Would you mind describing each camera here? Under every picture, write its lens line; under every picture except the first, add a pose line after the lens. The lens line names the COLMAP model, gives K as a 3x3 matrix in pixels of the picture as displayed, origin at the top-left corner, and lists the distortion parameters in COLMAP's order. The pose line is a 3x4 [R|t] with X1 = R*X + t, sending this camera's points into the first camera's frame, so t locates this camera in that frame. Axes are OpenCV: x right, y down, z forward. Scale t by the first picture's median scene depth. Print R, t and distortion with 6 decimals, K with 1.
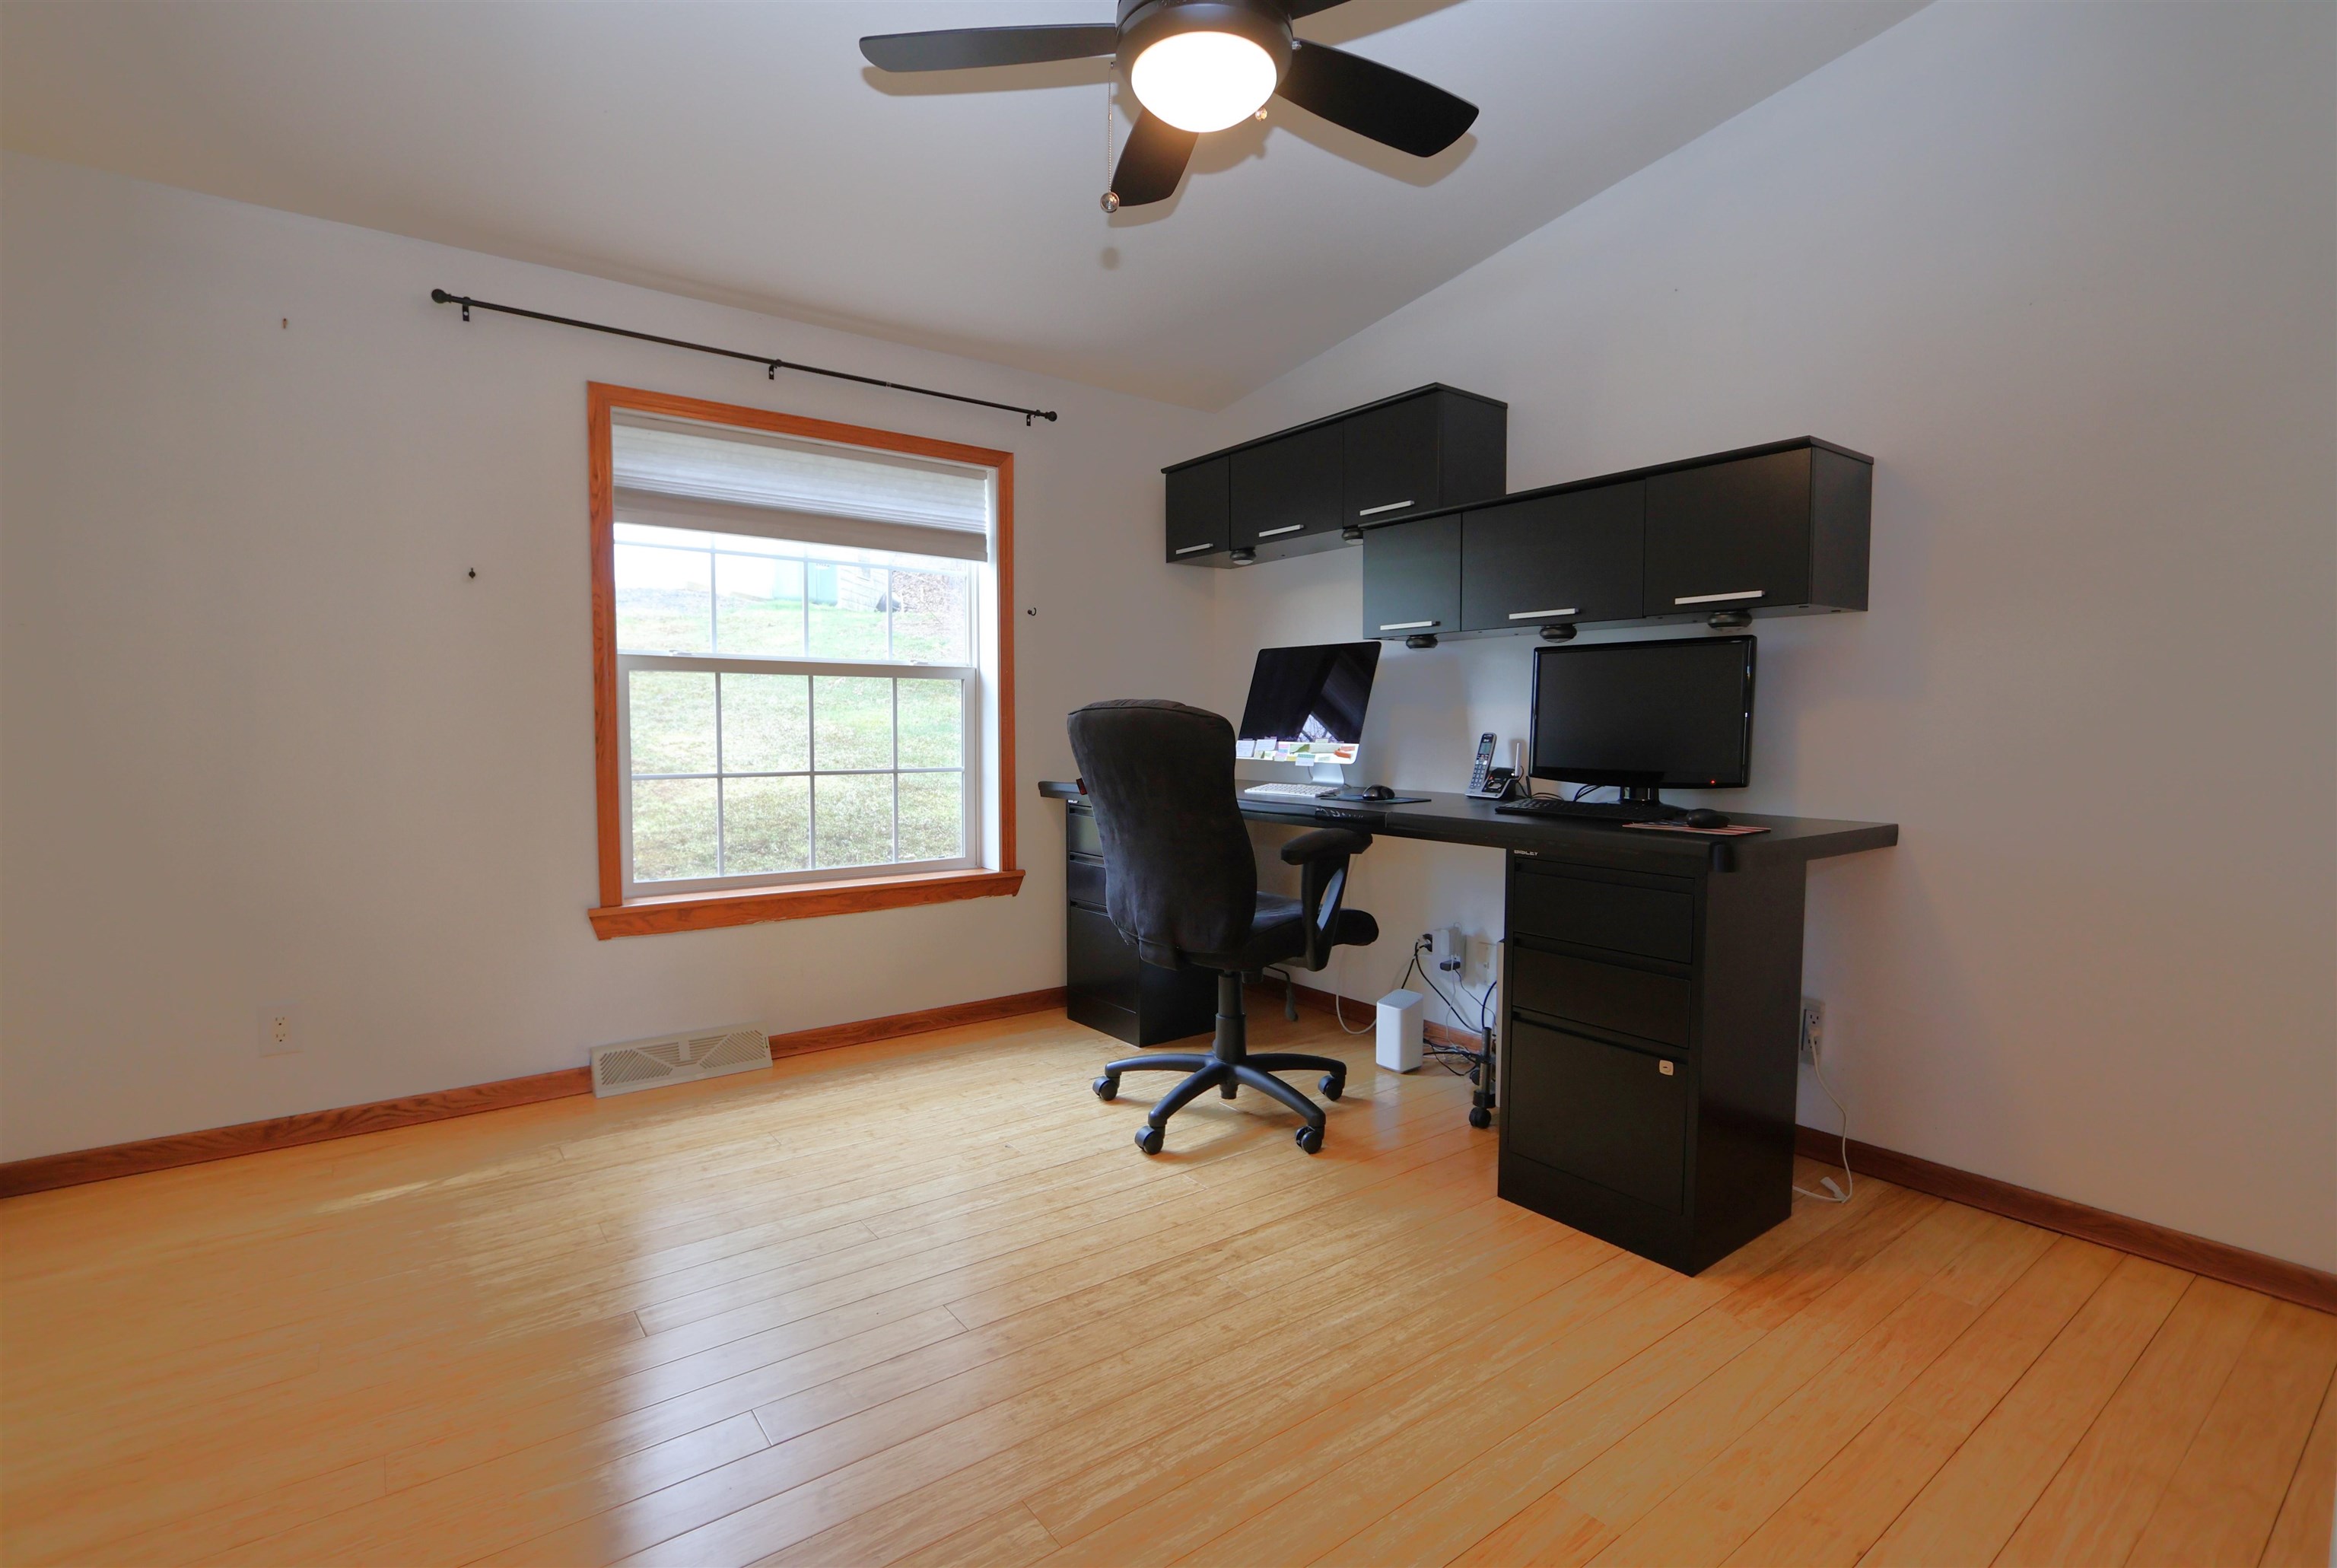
lens RADIAL K [[1093.0, 0, 1161.2], [0, 1093.0, 785.8], [0, 0, 1]] dist [-0.011849, -0.000616]
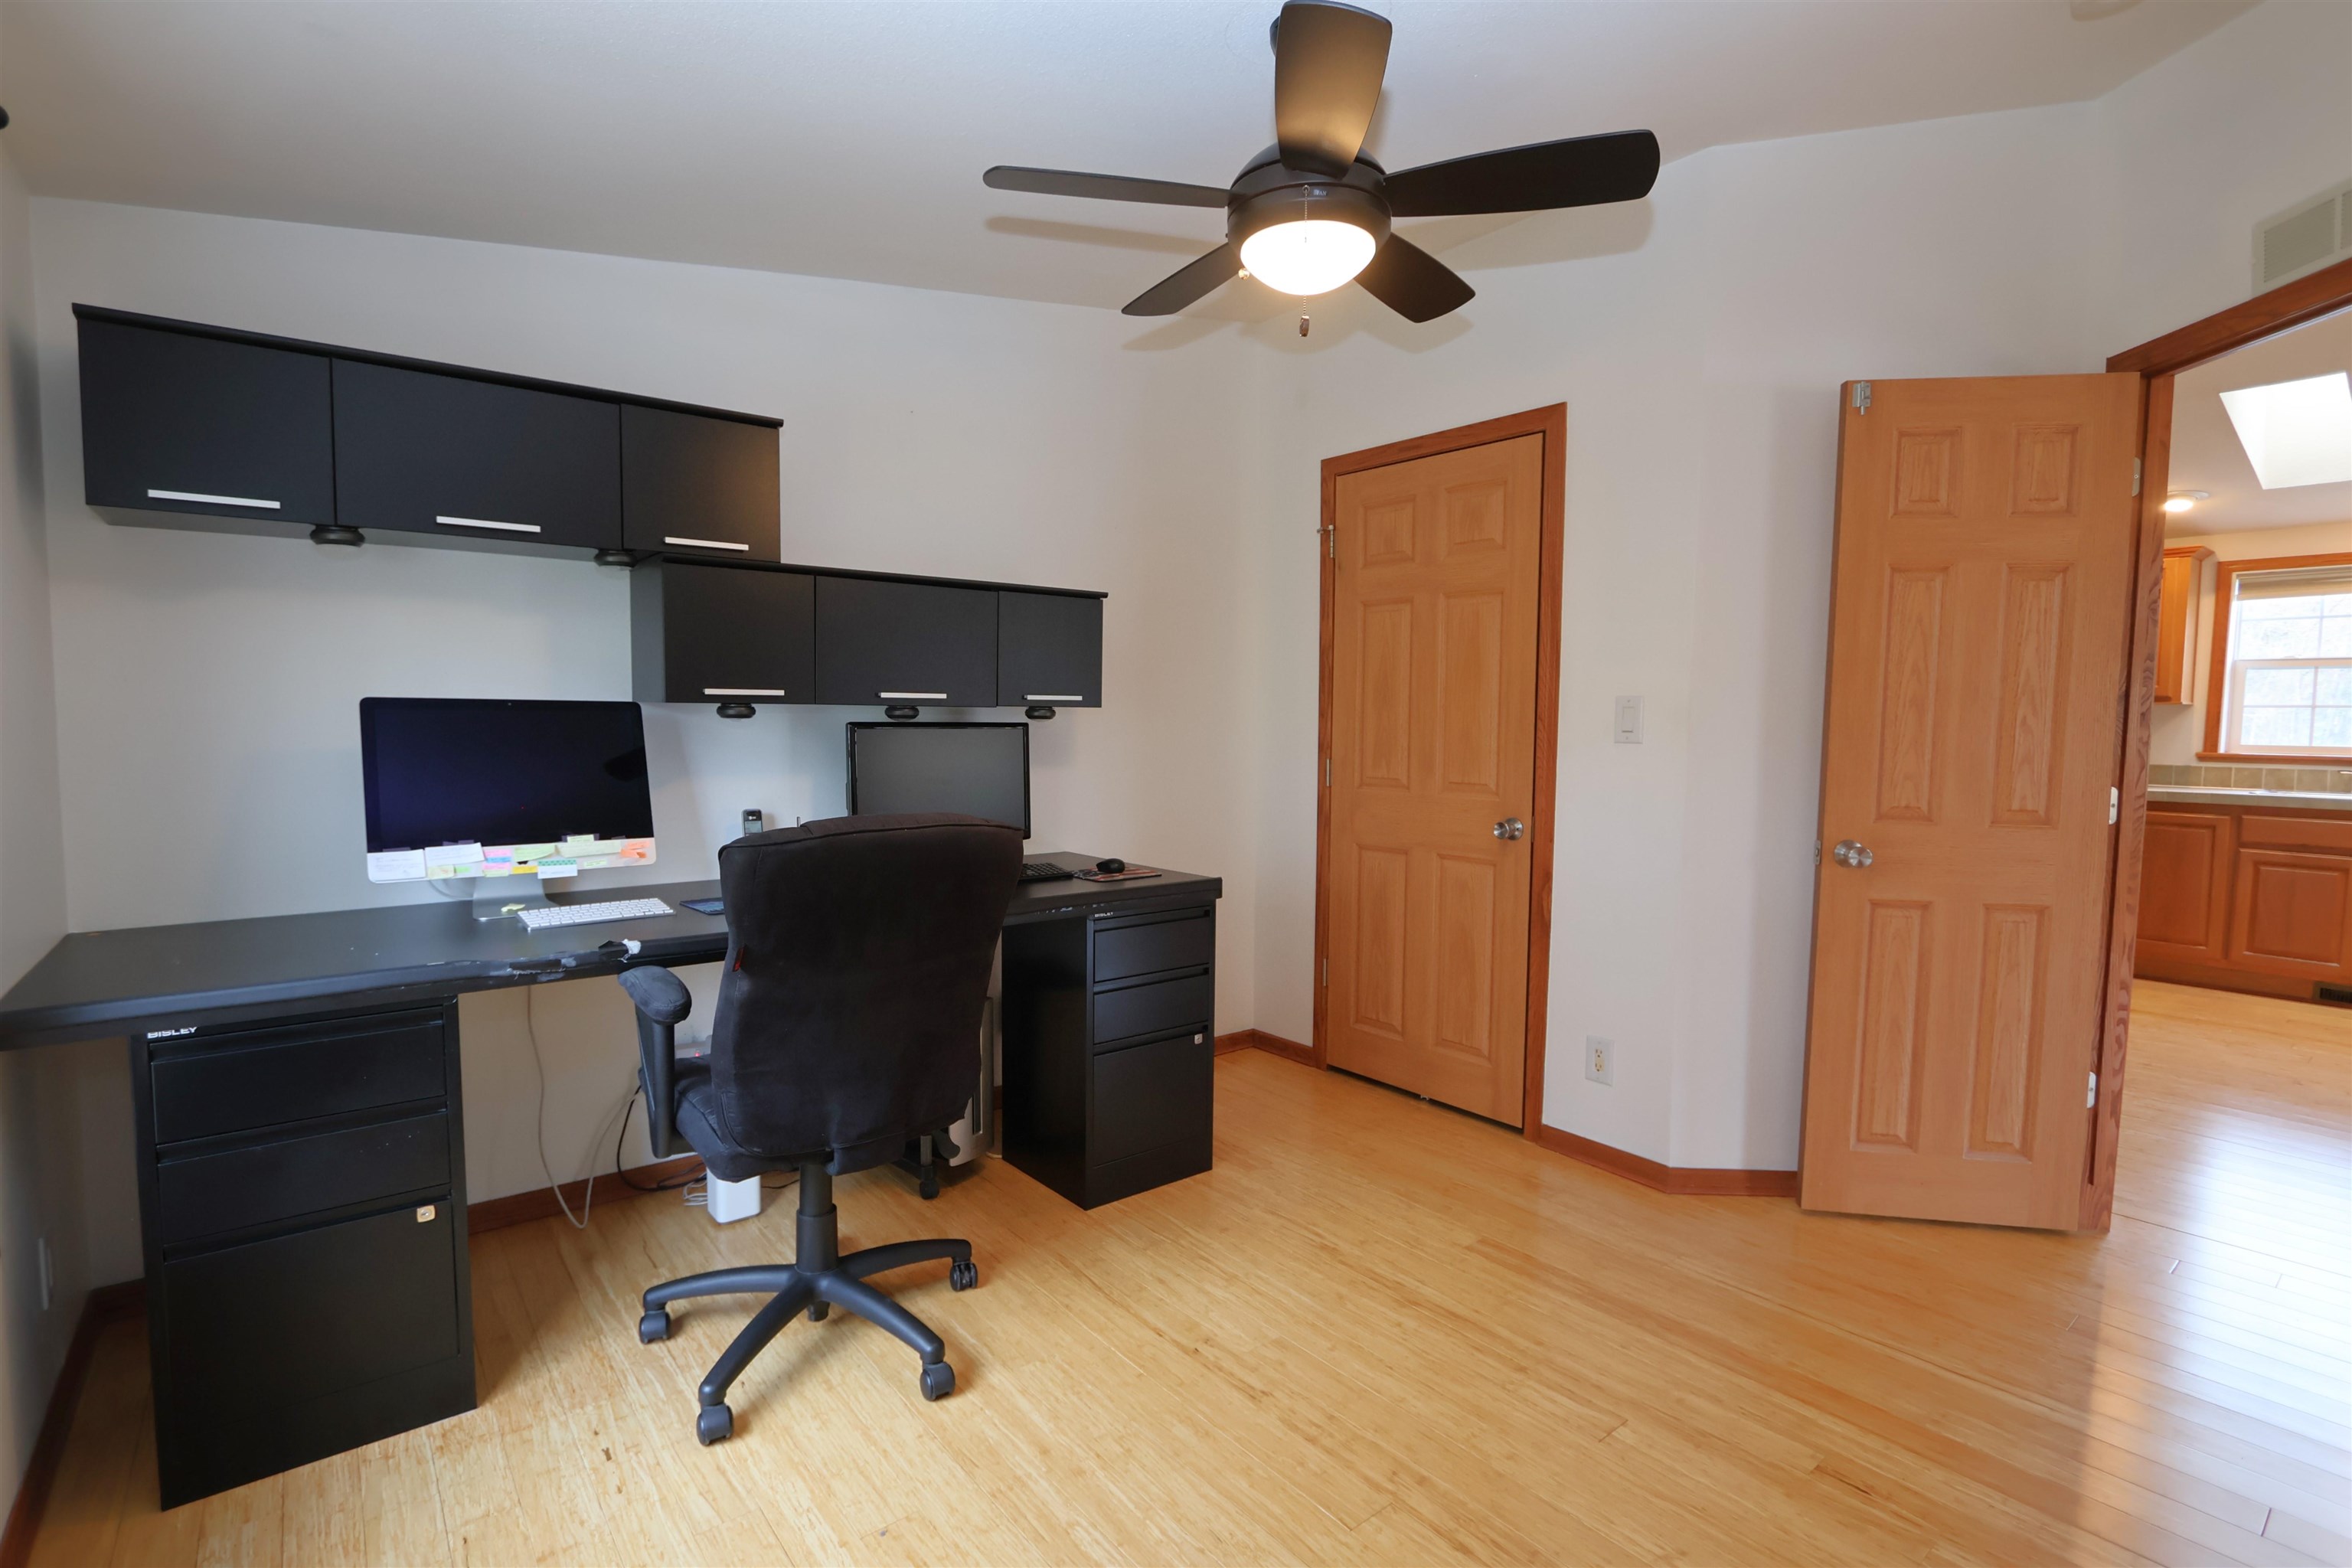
lens RADIAL K [[1086.4, 0, 1183.3], [0, 1086.4, 790.5], [0, 0, 1]] dist [-0.004033, -0.000032]
pose [[-0.035752, -0.076922, 0.996396, -0.828779], [0.046480, 0.995826, 0.078546, -0.160479], [-0.998279, 0.049121, -0.032027, 0.914870]]
